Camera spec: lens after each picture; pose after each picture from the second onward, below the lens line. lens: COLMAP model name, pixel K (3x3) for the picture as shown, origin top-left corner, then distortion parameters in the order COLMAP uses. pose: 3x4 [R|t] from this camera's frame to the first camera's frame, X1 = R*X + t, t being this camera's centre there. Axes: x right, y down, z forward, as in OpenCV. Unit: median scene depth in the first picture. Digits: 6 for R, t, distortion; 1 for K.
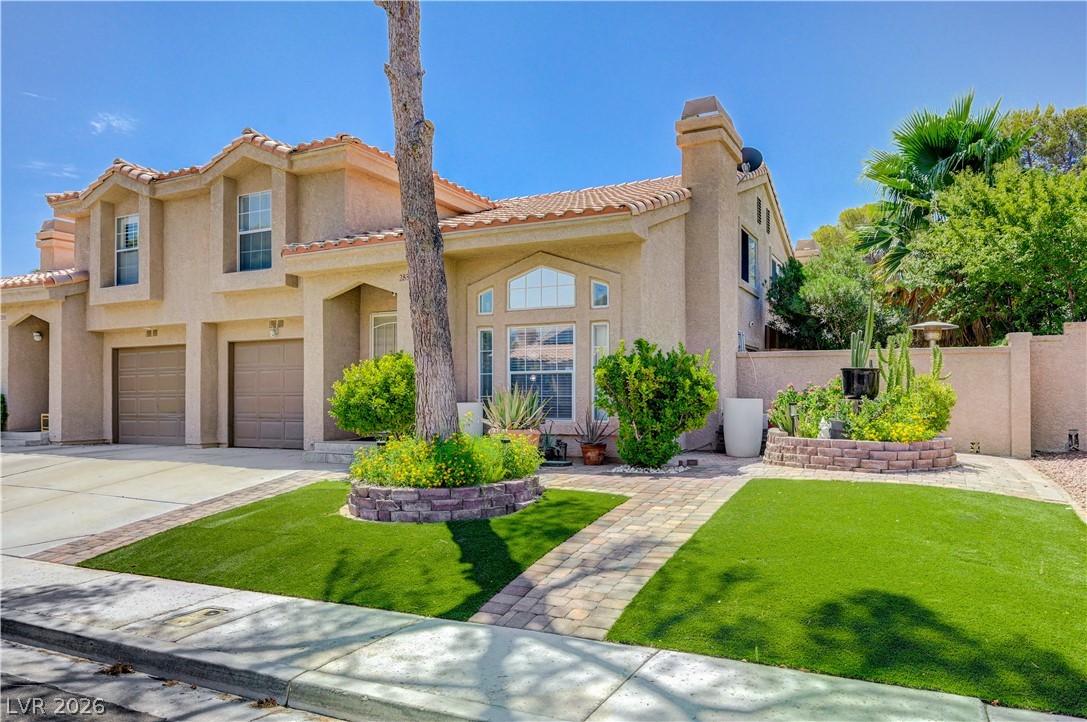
lens RADIAL K [[720.8, 0, 552.2], [0, 720.8, 381.4], [0, 0, 1]] dist [-0.006163, 0.003837]
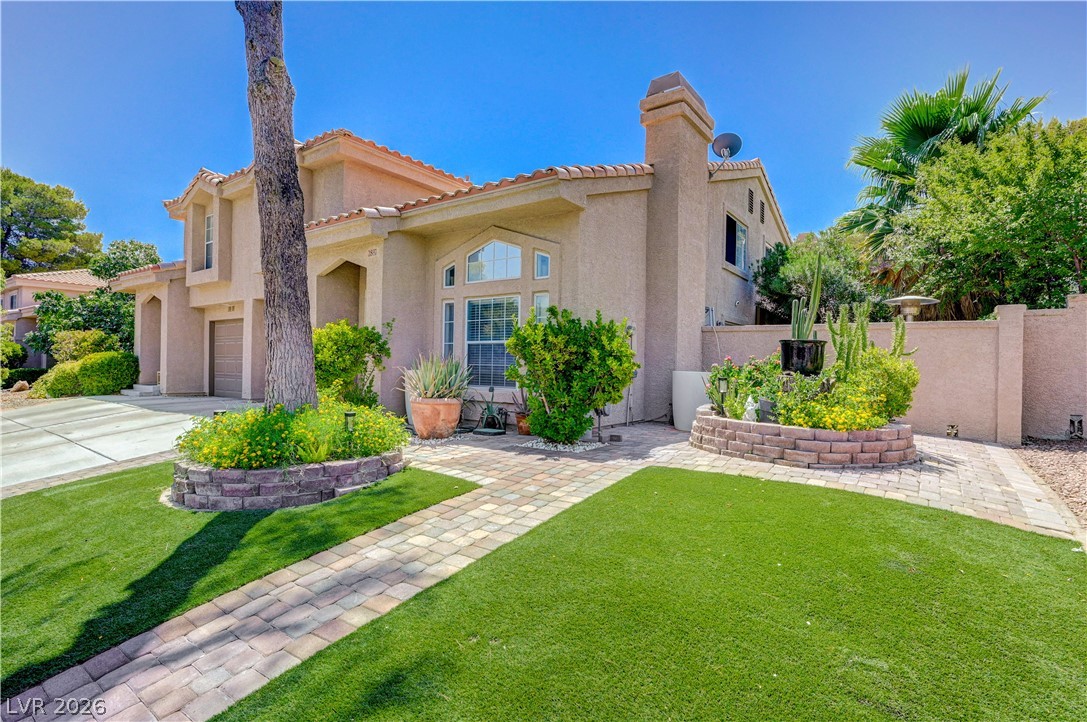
lens RADIAL K [[516.7, 0, 554.6], [0, 516.7, 360.5], [0, 0, 1]] dist [0.000733, -0.000930]
pose [[0.987770, 0.018586, -0.154806, 0.193060], [-0.016920, 0.999784, 0.012074, 0.003187], [0.154997, -0.009308, 0.987871, 0.281247]]
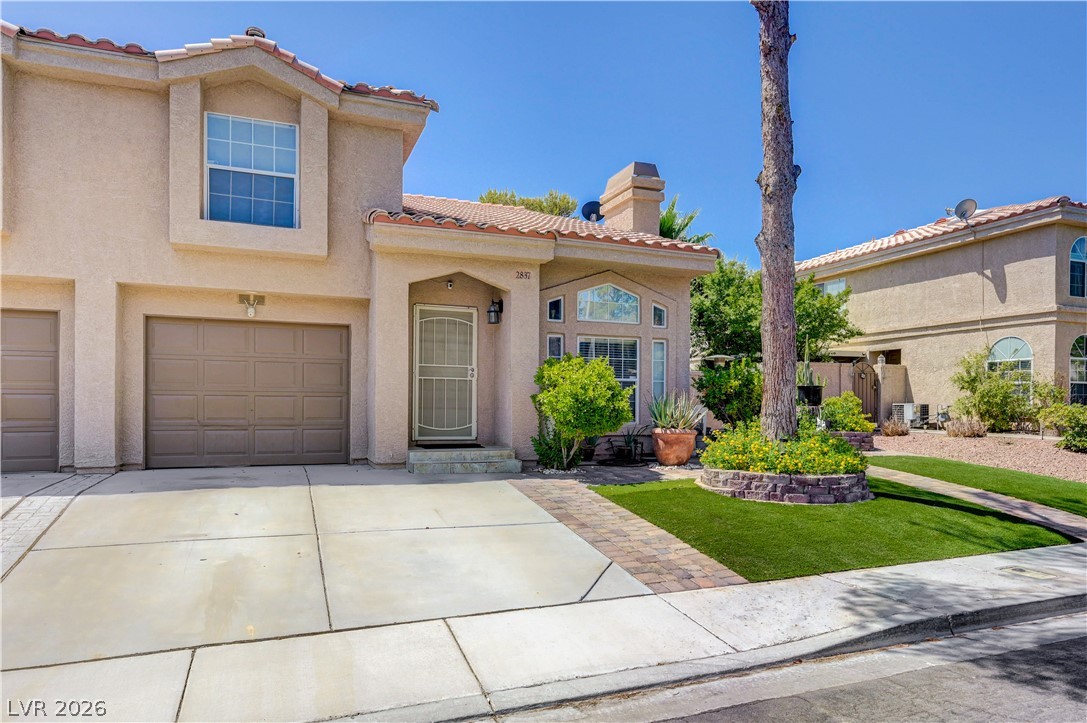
lens RADIAL K [[689.0, 0, 523.6], [0, 689.0, 402.4], [0, 0, 1]] dist [0.009896, -0.008315]
pose [[0.678107, 0.013175, 0.734845, -0.895157], [-0.023330, 0.999721, 0.003604, 0.021737], [-0.734593, -0.019588, 0.678225, 0.380995]]
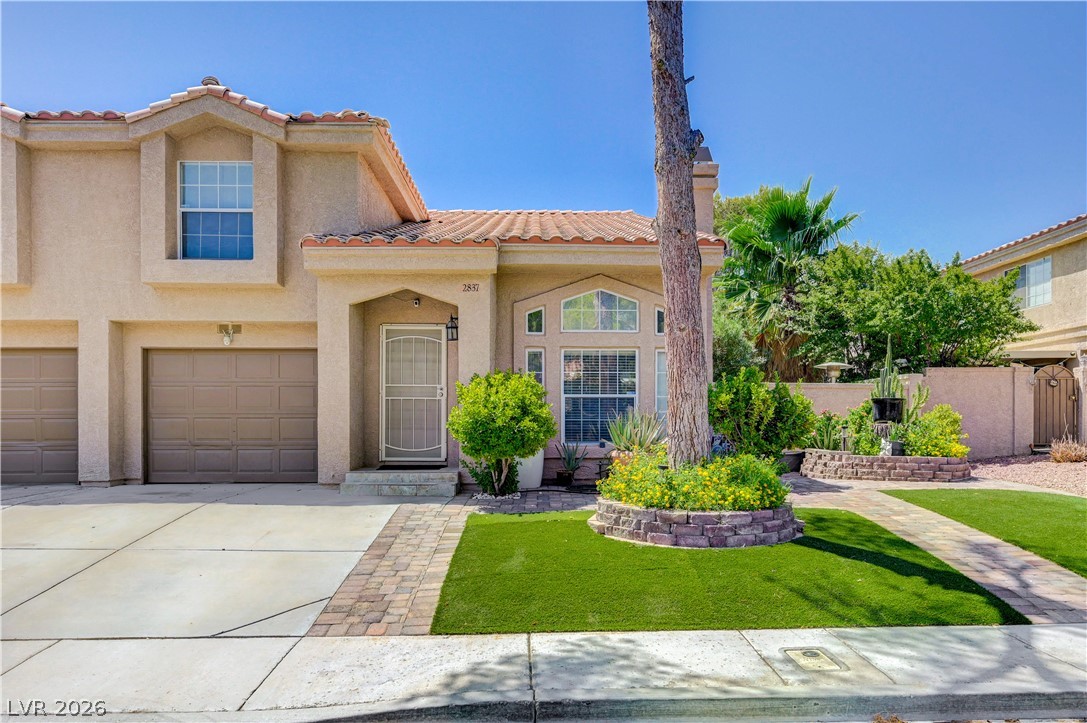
lens RADIAL K [[703.8, 0, 533.8], [0, 703.8, 422.9], [0, 0, 1]] dist [0.008437, -0.006586]
pose [[0.891774, 0.005128, 0.452451, -0.544501], [-0.012835, 0.999820, 0.013967, 0.012161], [-0.452298, -0.018263, 0.891680, 0.174636]]
